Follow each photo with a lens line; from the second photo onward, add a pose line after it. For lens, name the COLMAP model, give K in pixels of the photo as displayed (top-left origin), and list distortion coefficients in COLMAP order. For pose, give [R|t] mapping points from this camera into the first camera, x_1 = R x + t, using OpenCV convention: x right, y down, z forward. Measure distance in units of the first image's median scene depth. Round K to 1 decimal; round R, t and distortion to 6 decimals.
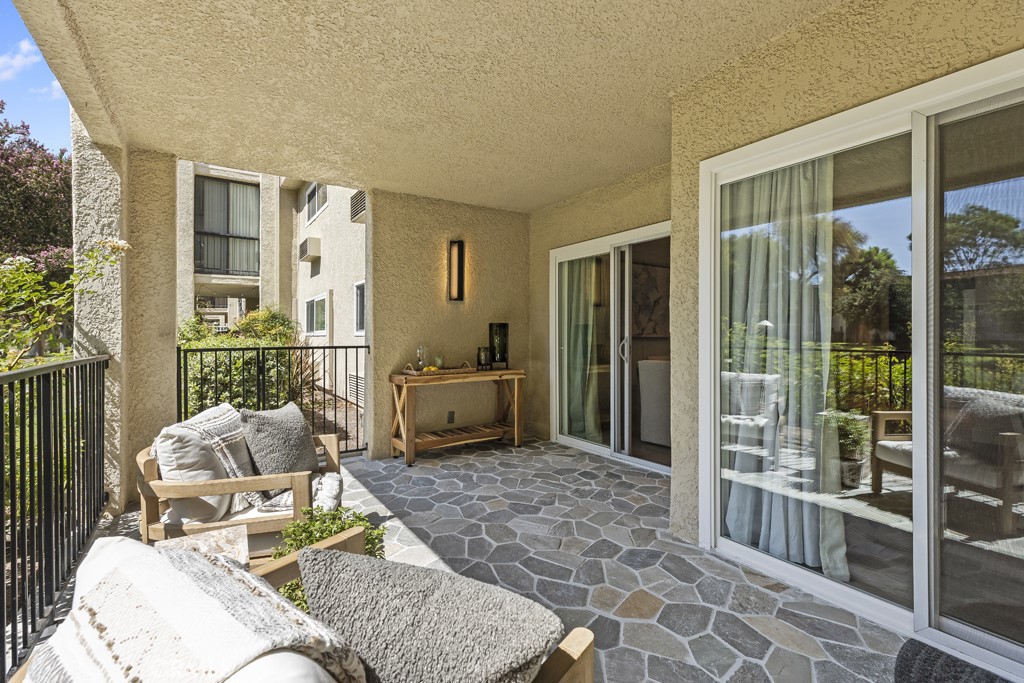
lens RADIAL K [[479.5, 0, 500.9], [0, 479.5, 340.2], [0, 0, 1]] dist [0.006773, -0.000194]
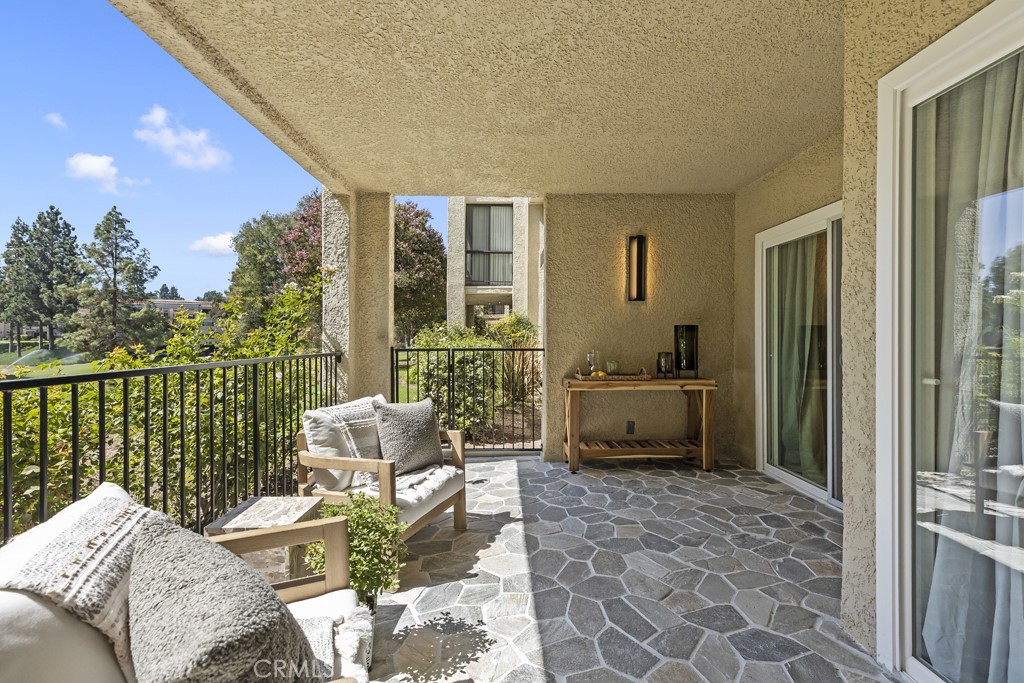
lens RADIAL K [[479.5, 0, 506.6], [0, 479.5, 339.7], [0, 0, 1]] dist [0.006773, -0.000194]
pose [[0.842357, 0.006045, -0.538886, 0.250312], [-0.009667, 0.999946, -0.003894, -0.003373], [0.538833, 0.008490, 0.842370, 0.120433]]
